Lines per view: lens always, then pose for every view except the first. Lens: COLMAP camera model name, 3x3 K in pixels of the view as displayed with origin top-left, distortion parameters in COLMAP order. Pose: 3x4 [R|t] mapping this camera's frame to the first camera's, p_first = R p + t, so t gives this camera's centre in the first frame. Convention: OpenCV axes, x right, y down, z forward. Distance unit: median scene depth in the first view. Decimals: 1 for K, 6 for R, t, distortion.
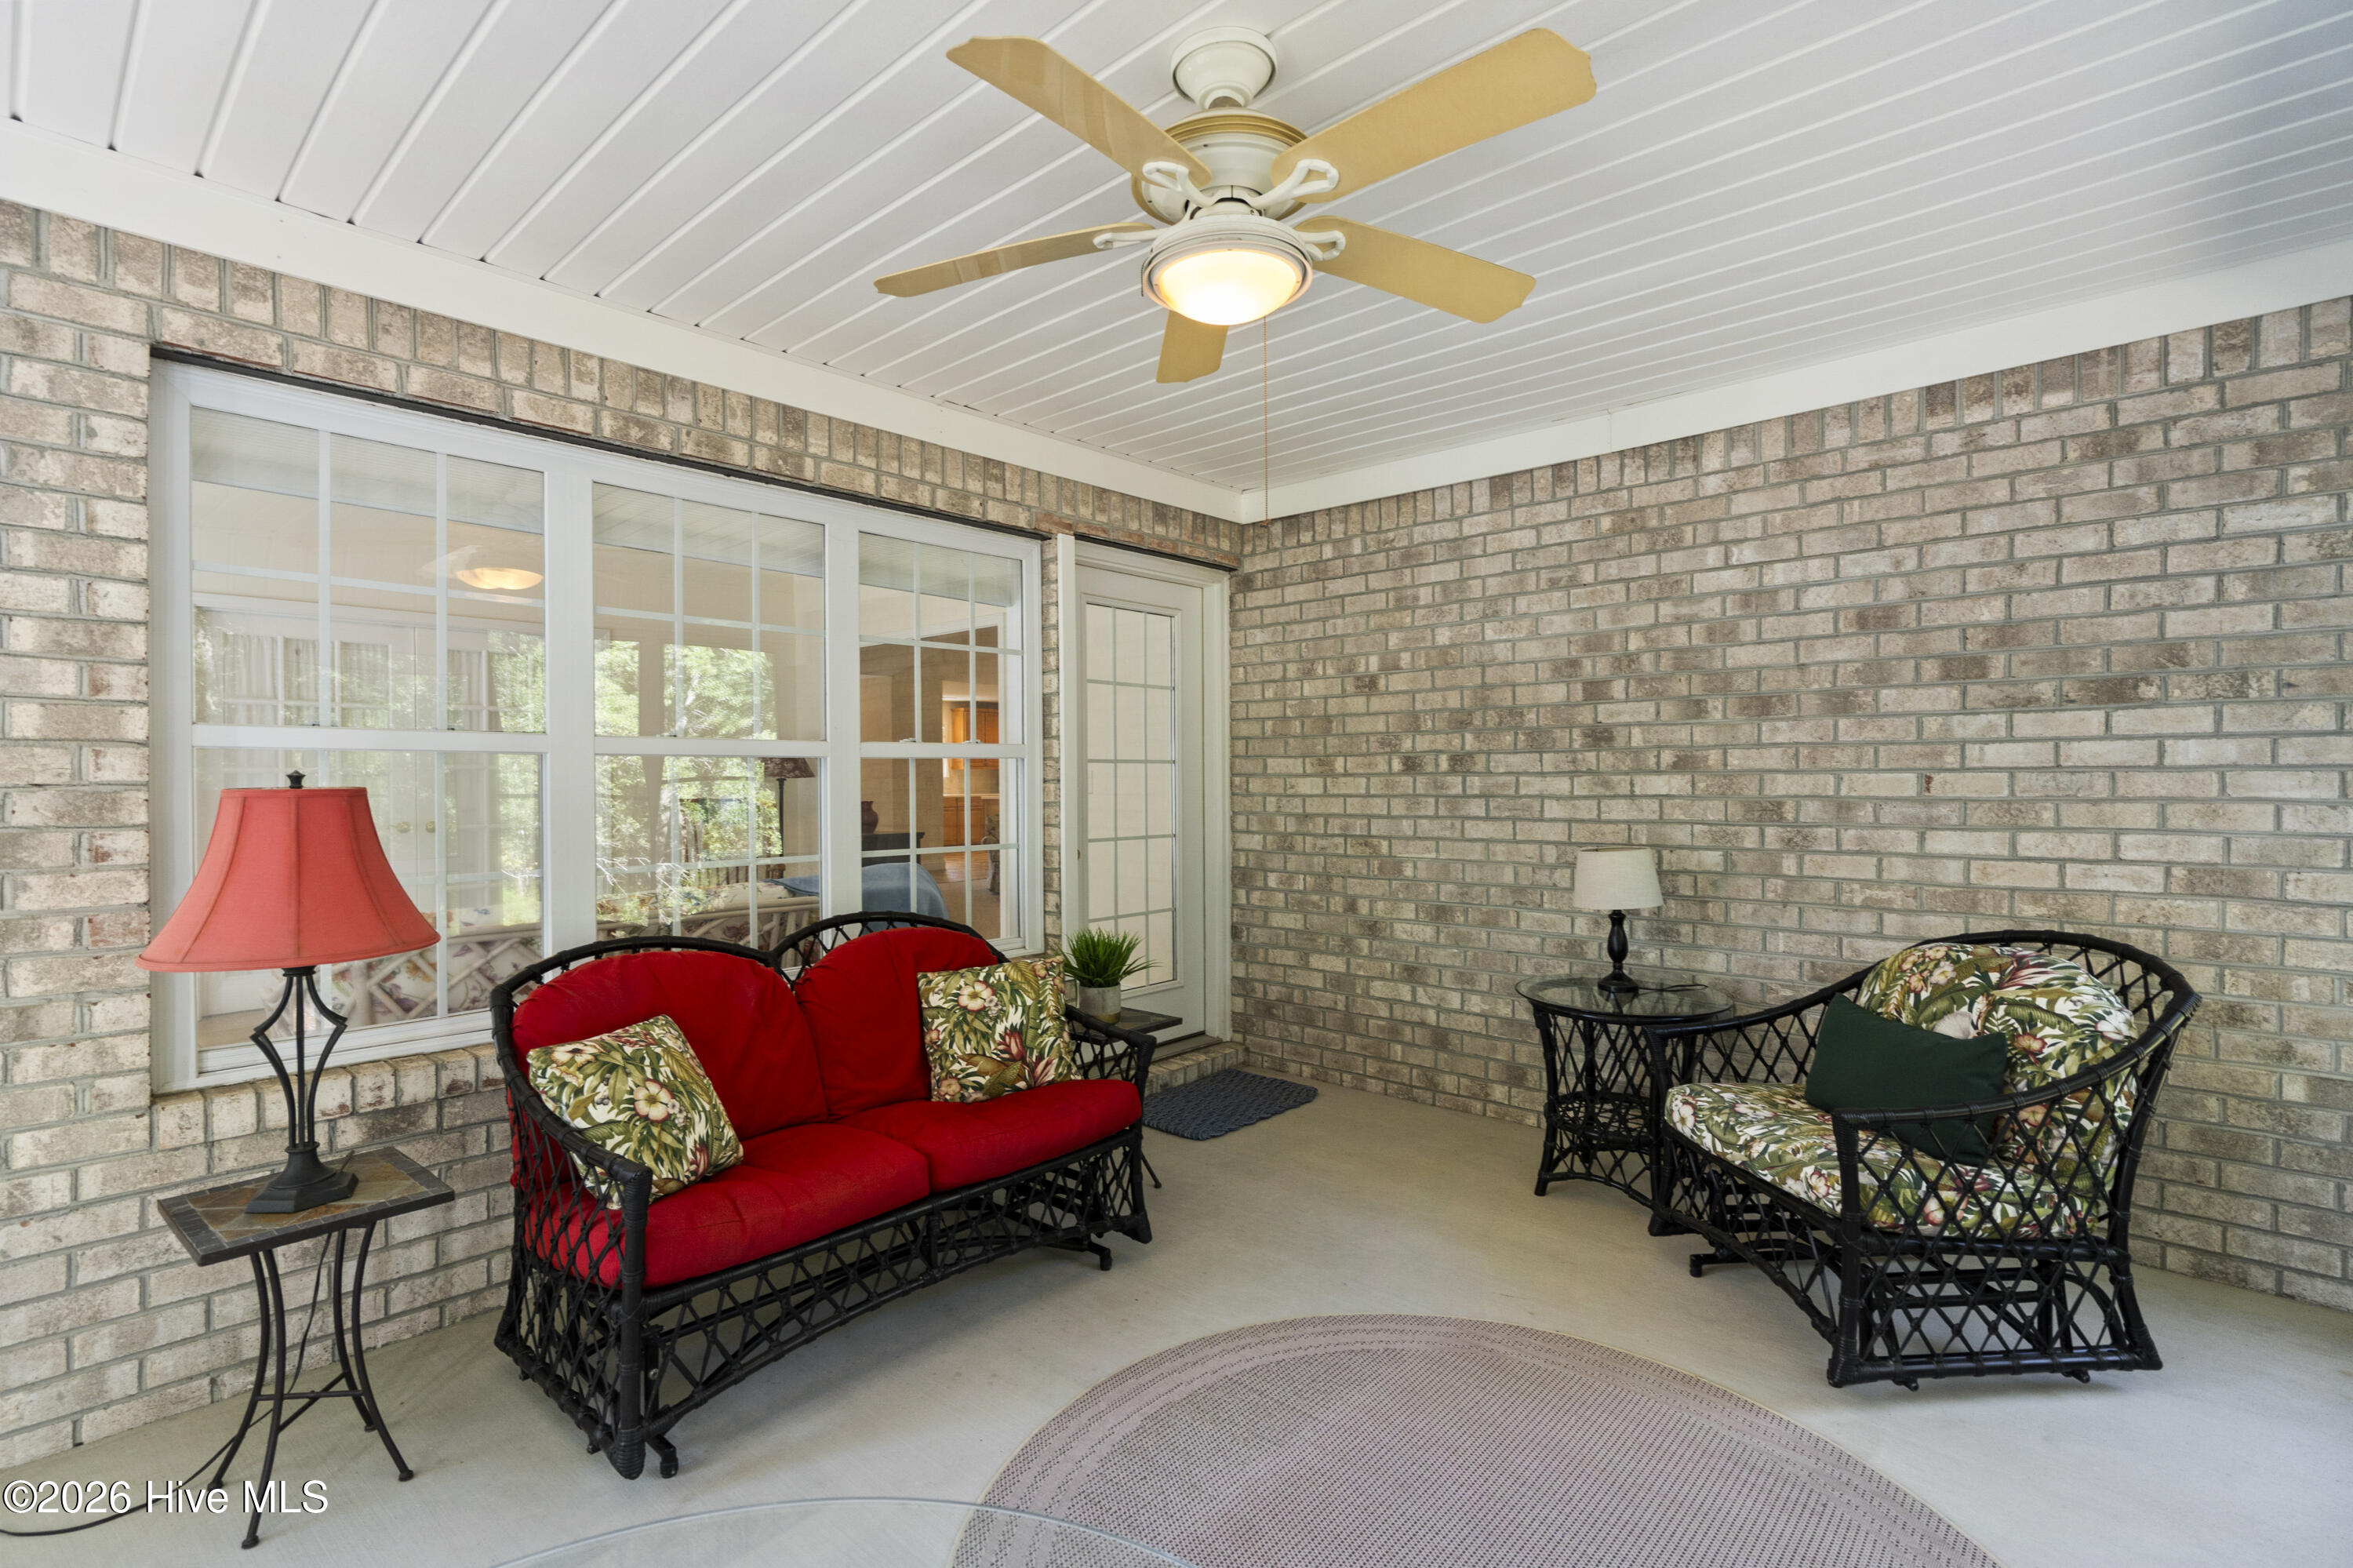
lens RADIAL K [[1081.2, 0, 1154.0], [0, 1081.2, 784.5], [0, 0, 1]] dist [-0.000952, 0.000271]
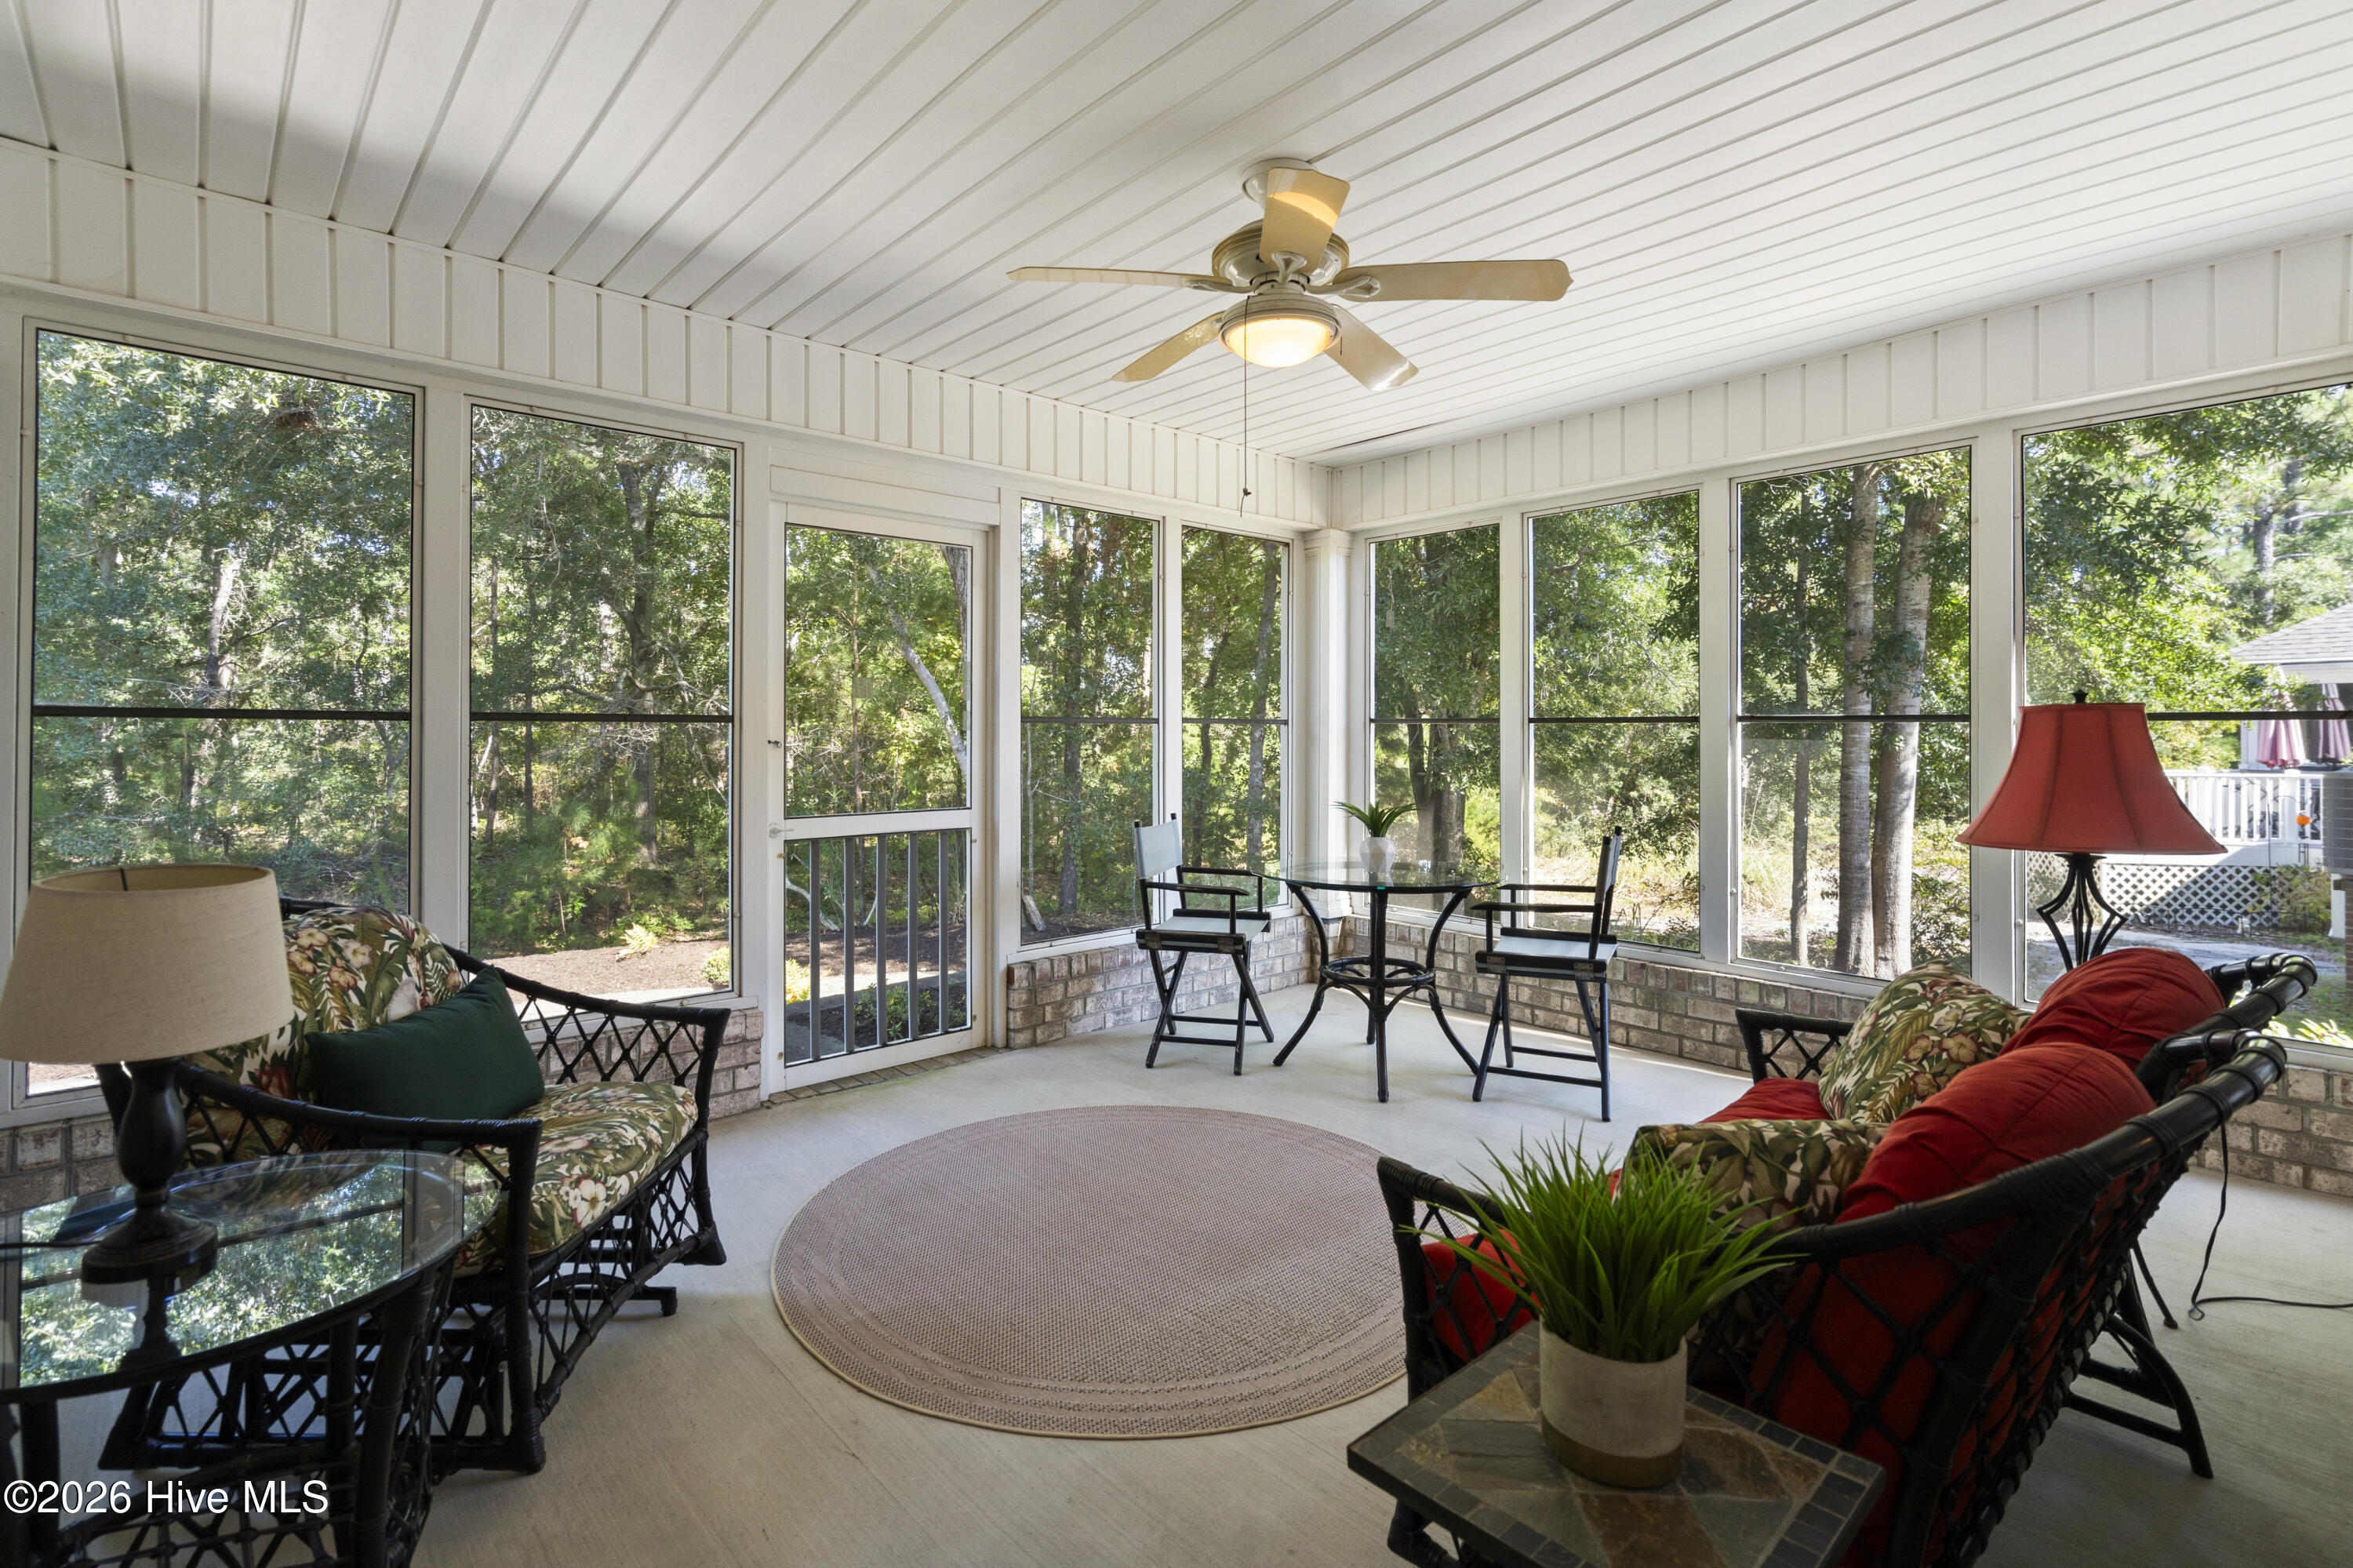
lens RADIAL K [[1064.8, 0, 1138.6], [0, 1064.8, 733.9], [0, 0, 1]] dist [-0.000548, 0.000168]
pose [[-0.996988, 0.009732, 0.076943, 0.093923], [0.009944, 0.999948, 0.002373, 0.017418], [-0.076916, 0.003131, -0.997033, 1.676895]]
